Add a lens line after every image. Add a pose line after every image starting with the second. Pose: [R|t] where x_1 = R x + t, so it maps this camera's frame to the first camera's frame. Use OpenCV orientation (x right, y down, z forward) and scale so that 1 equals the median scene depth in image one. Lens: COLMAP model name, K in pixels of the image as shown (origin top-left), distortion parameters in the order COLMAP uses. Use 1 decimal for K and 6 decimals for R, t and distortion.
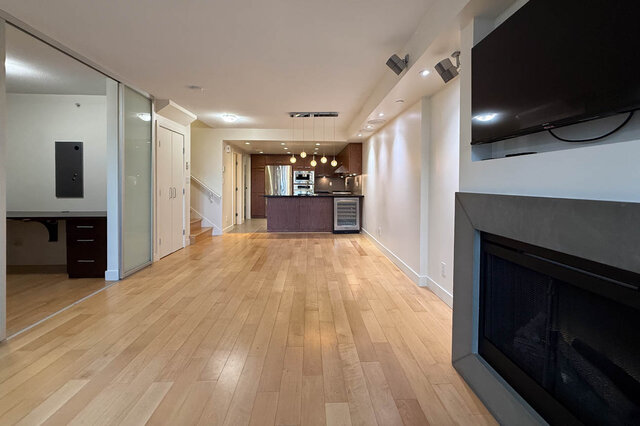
lens RADIAL K [[257.4, 0, 318.7], [0, 257.4, 186.8], [0, 0, 1]] dist [0.000777, 0.000317]
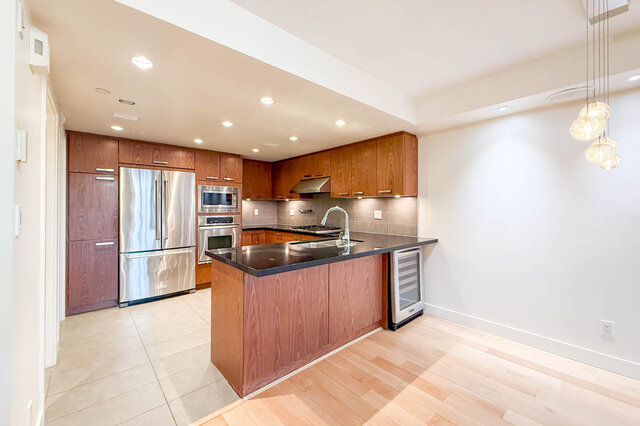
lens RADIAL K [[261.3, 0, 319.6], [0, 261.3, 206.1], [0, 0, 1]] dist [-0.000113, 0.000099]
pose [[0.768437, 0.000650, 0.639925, -0.366369], [0.008053, 0.999910, -0.010686, -0.030218], [-0.639874, 0.013364, 0.768363, 0.836251]]
